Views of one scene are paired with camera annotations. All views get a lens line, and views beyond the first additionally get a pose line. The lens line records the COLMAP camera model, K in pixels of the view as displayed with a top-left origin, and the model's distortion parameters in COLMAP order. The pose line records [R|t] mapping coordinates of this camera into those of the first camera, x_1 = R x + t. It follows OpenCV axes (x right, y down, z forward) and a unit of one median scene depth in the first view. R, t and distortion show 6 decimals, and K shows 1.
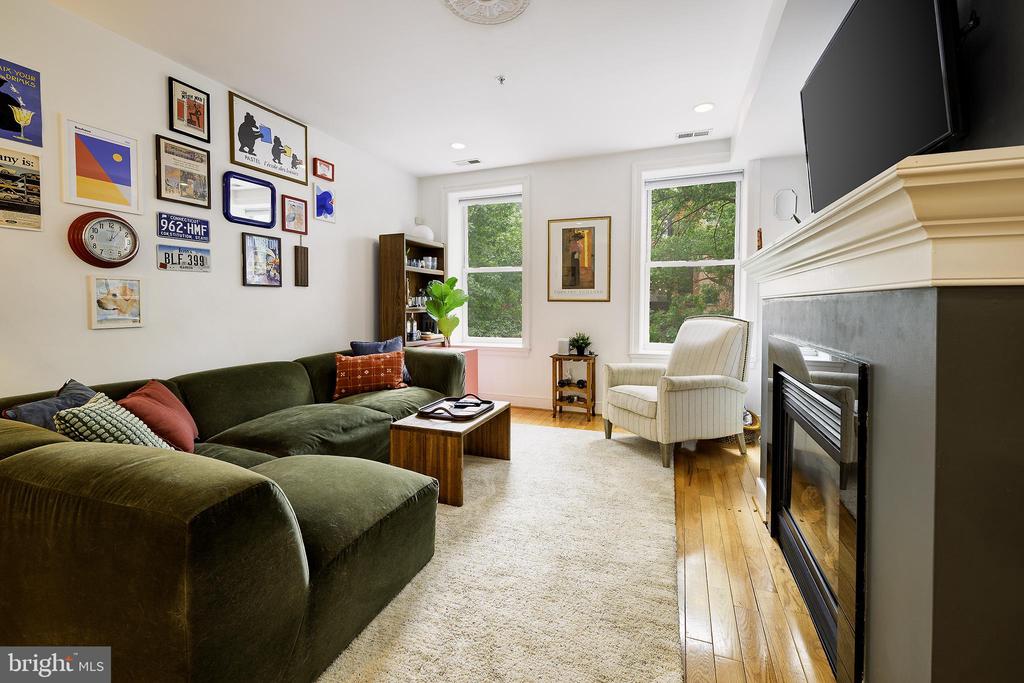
lens RADIAL K [[415.6, 0, 530.7], [0, 415.6, 312.7], [0, 0, 1]] dist [-0.003729, -0.000230]
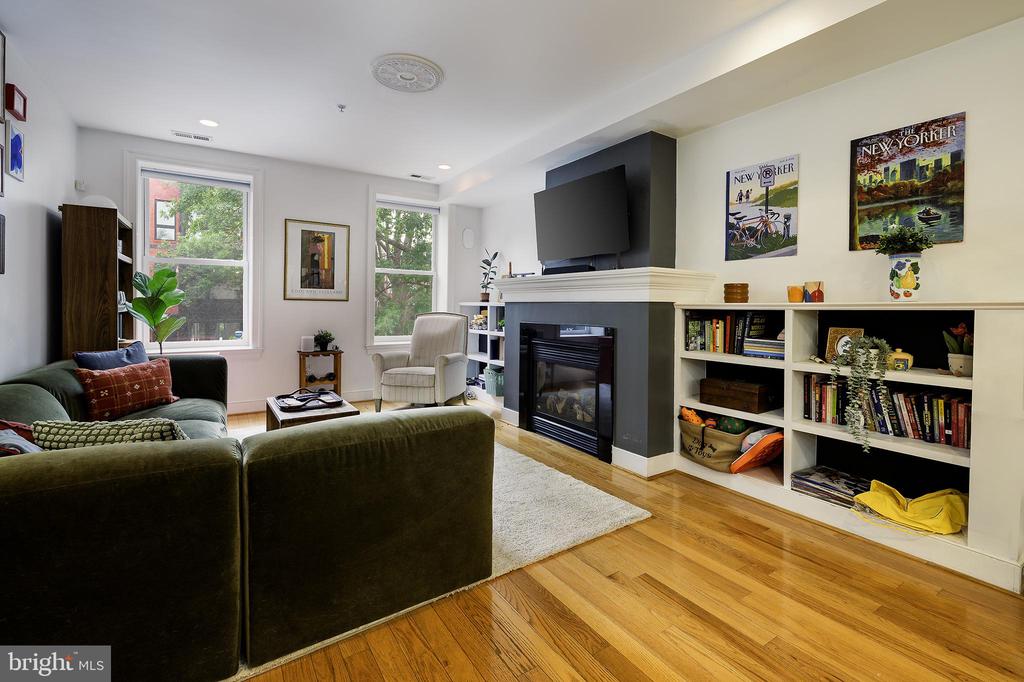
lens RADIAL K [[449.7, 0, 494.5], [0, 449.7, 306.3], [0, 0, 1]] dist [-0.001002, -0.000766]
pose [[0.613297, 0.002609, 0.789848, -0.524658], [0.006316, 0.999946, -0.008207, -0.000158], [-0.789827, 0.010022, 0.613247, -0.059036]]
